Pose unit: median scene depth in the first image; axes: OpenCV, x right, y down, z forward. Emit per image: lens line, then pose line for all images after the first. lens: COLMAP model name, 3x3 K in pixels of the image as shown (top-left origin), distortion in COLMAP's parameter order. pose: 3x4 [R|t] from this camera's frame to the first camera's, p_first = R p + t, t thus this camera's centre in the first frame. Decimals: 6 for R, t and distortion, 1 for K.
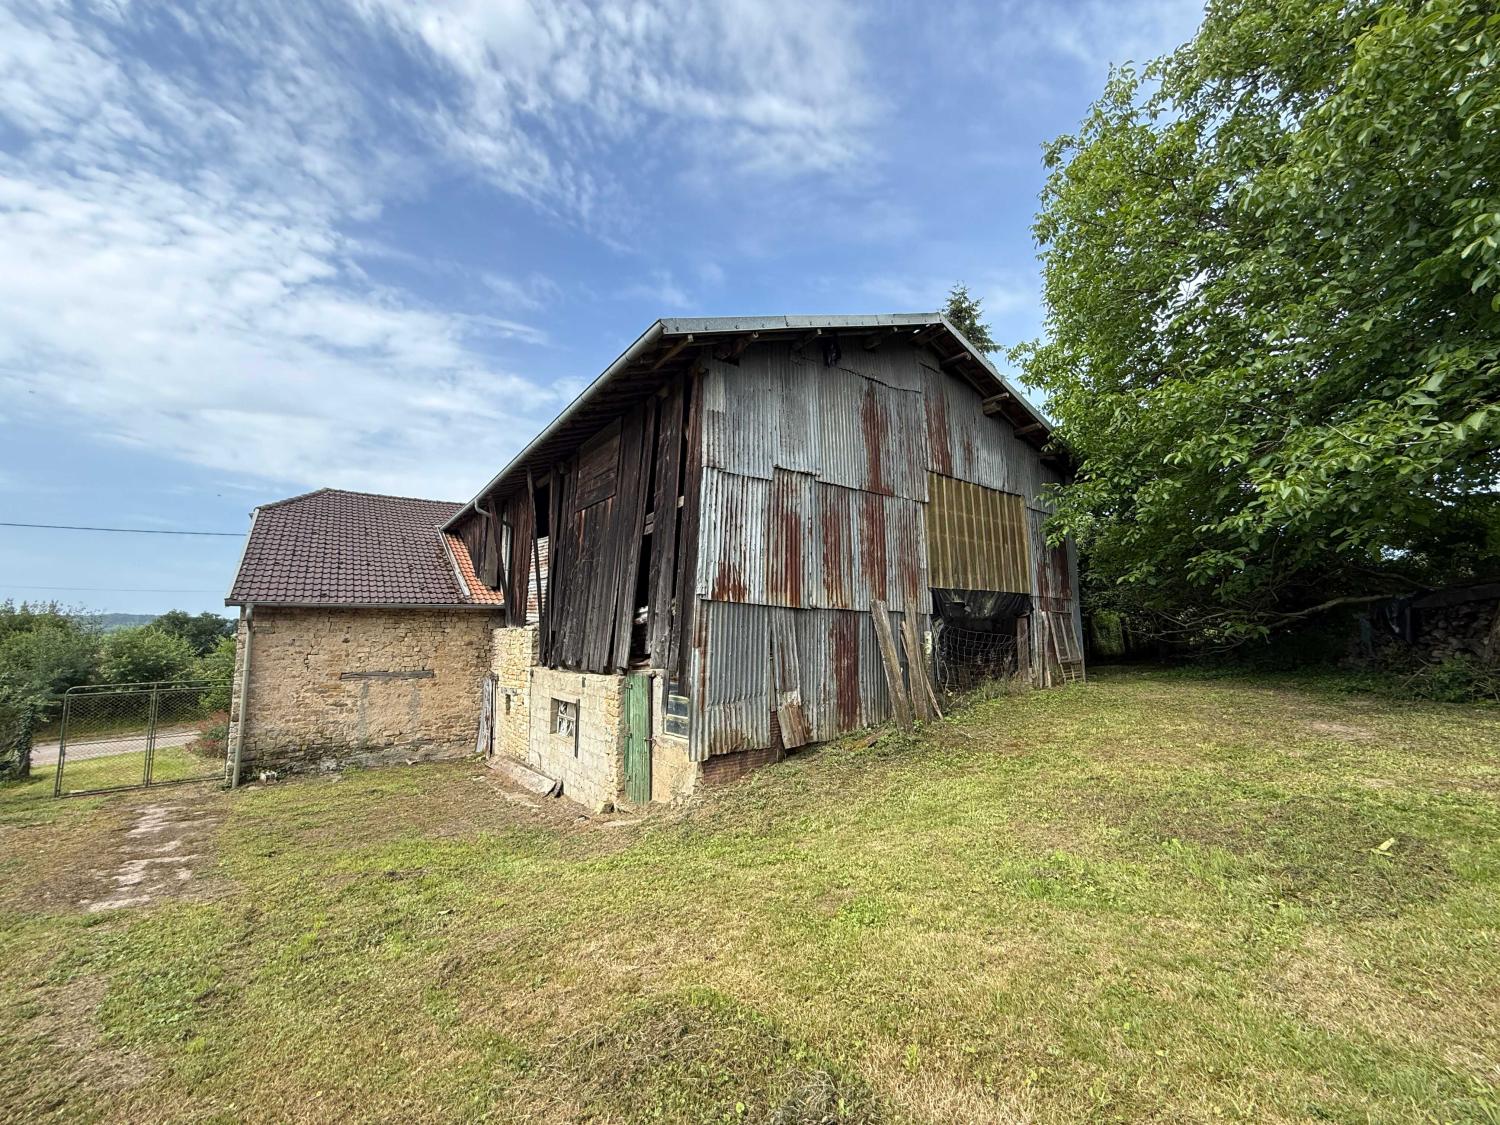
lens RADIAL K [[601.4, 0, 747.6], [0, 601.4, 559.3], [0, 0, 1]] dist [0.001747, 0.000038]
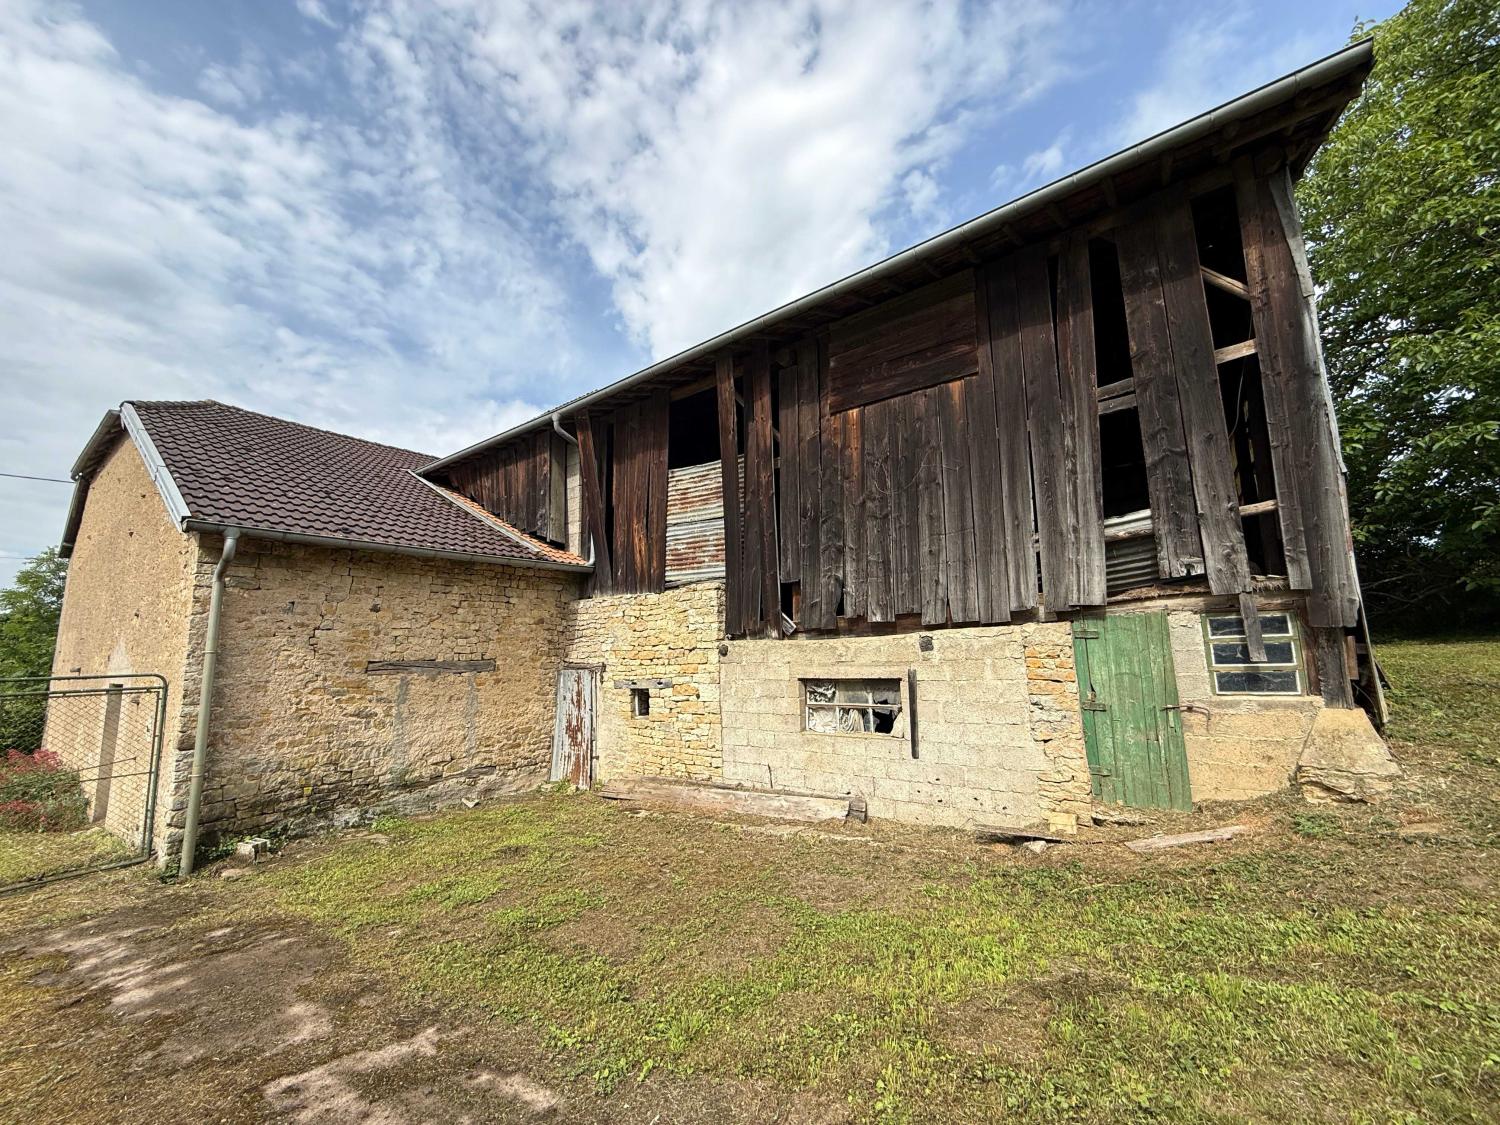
lens RADIAL K [[601.4, 0, 747.6], [0, 601.4, 559.3], [0, 0, 1]] dist [0.001747, 0.000038]
pose [[0.951668, 0.031320, 0.305526, -0.504215], [-0.018617, 0.998840, -0.044403, 0.107081], [-0.306563, 0.036569, 0.951148, 0.309213]]
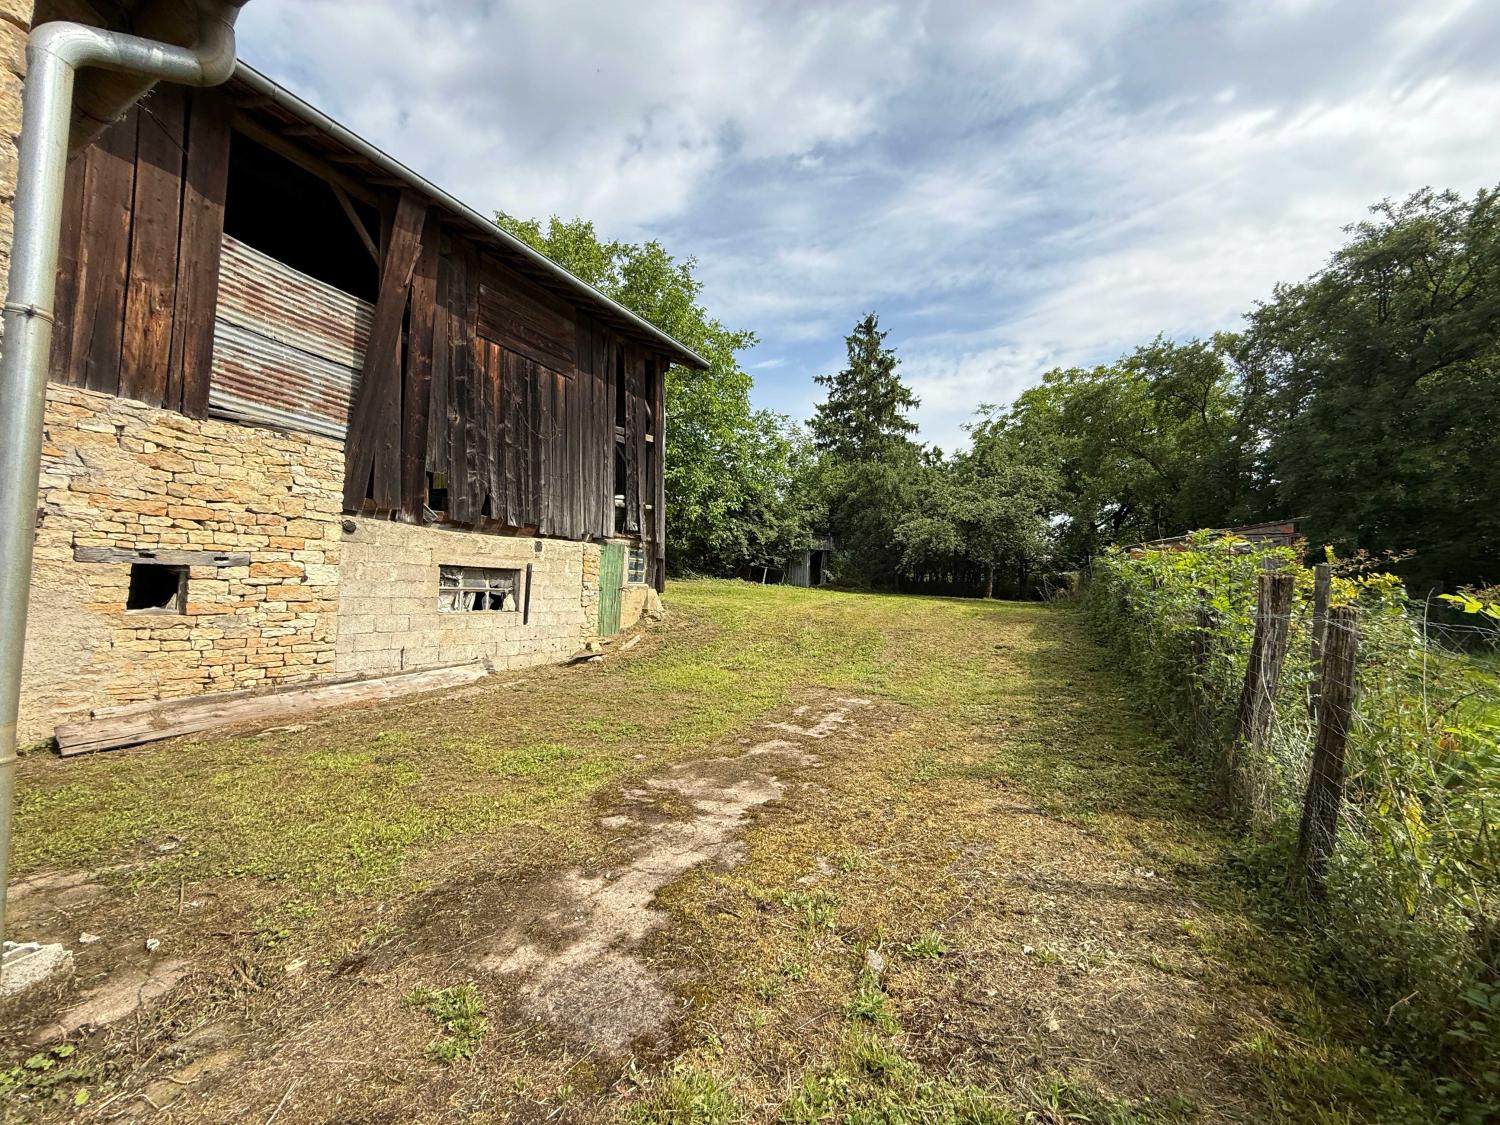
lens RADIAL K [[601.4, 0, 747.6], [0, 601.4, 559.3], [0, 0, 1]] dist [0.001747, 0.000038]
pose [[-0.455372, 0.046626, 0.889079, -0.972768], [-0.130264, 0.984391, -0.118343, 0.221745], [-0.880720, -0.169705, -0.442191, 0.844830]]
